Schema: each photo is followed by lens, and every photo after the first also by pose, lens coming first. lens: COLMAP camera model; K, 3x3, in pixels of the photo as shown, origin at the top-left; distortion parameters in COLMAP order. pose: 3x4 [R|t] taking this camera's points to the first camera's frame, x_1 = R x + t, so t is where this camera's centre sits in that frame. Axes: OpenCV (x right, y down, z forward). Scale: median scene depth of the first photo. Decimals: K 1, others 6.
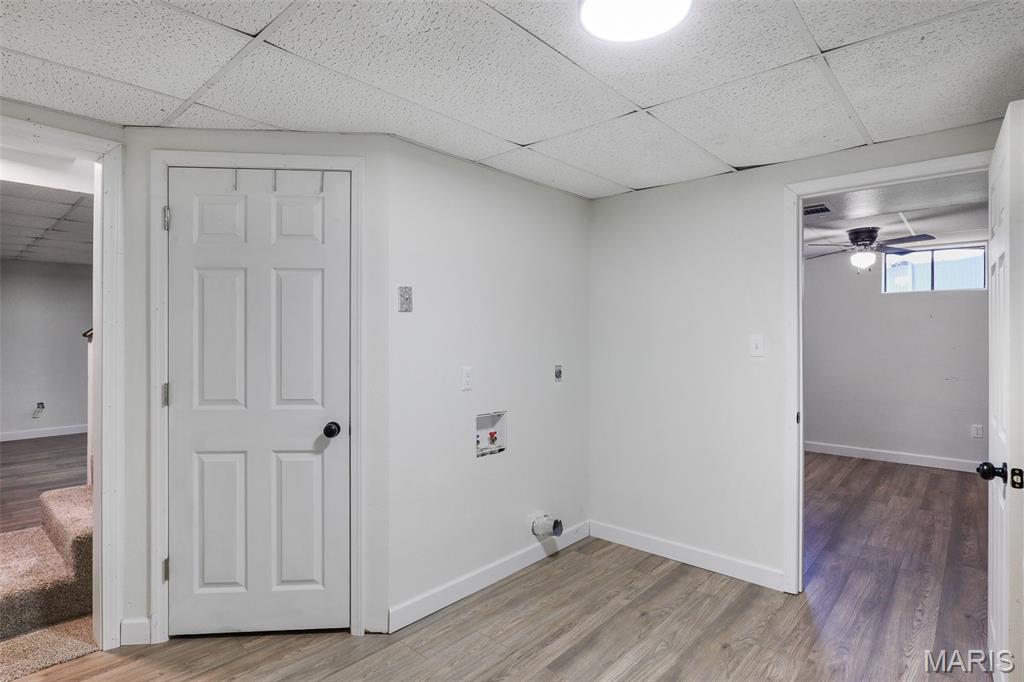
lens RADIAL K [[542.5, 0, 509.3], [0, 542.5, 323.3], [0, 0, 1]] dist [-0.000578, 0.001145]
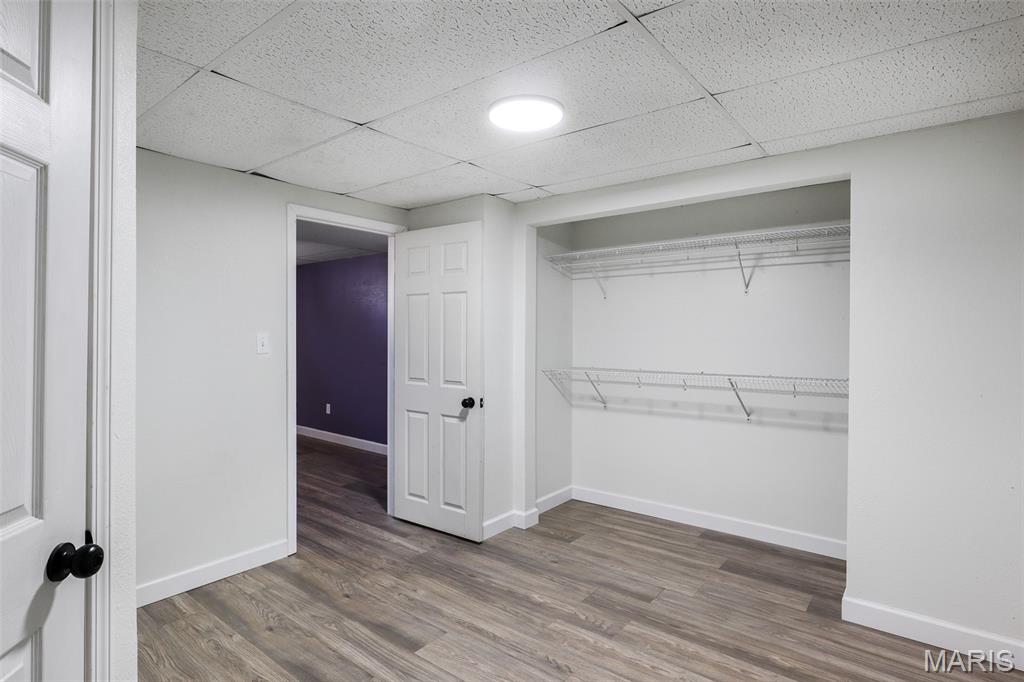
lens RADIAL K [[525.3, 0, 512.0], [0, 525.3, 341.0], [0, 0, 1]] dist [0.013032, 0.001918]
pose [[-0.048386, -0.010652, 0.998772, -0.652223], [-0.021316, 0.999726, 0.009629, 0.015169], [-0.998601, -0.020824, -0.048600, 0.599679]]
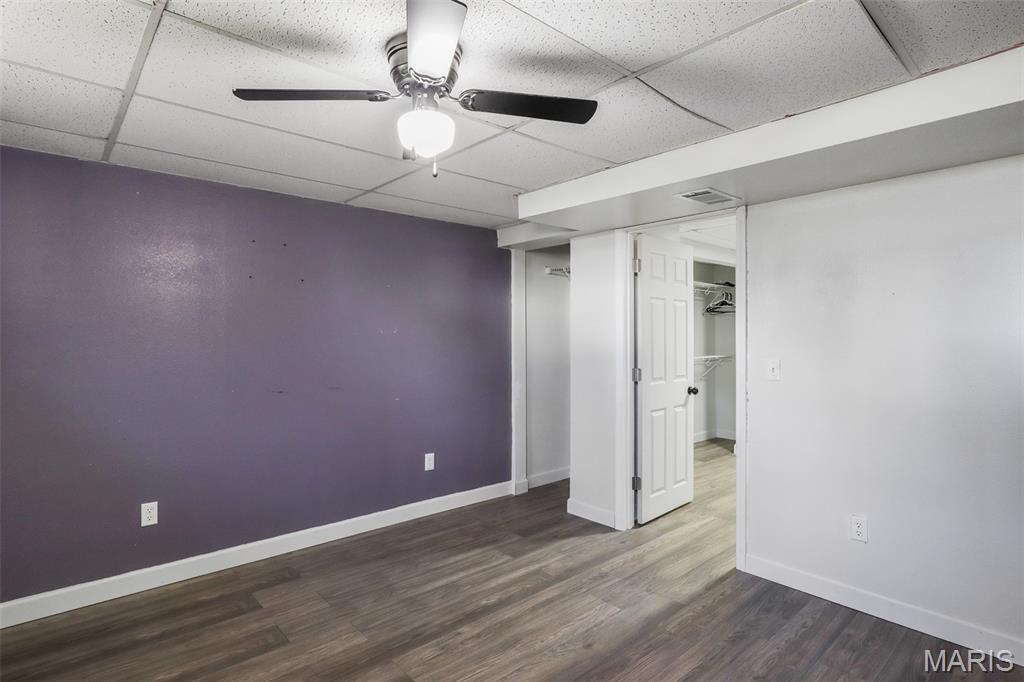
lens RADIAL K [[531.4, 0, 508.2], [0, 531.4, 339.2], [0, 0, 1]] dist [-0.034420, 0.023891]
pose [[-0.992059, 0.006251, 0.125615, 0.897827], [0.005790, 0.999975, -0.004037, 0.029348], [-0.125637, -0.003277, -0.992071, 2.199773]]
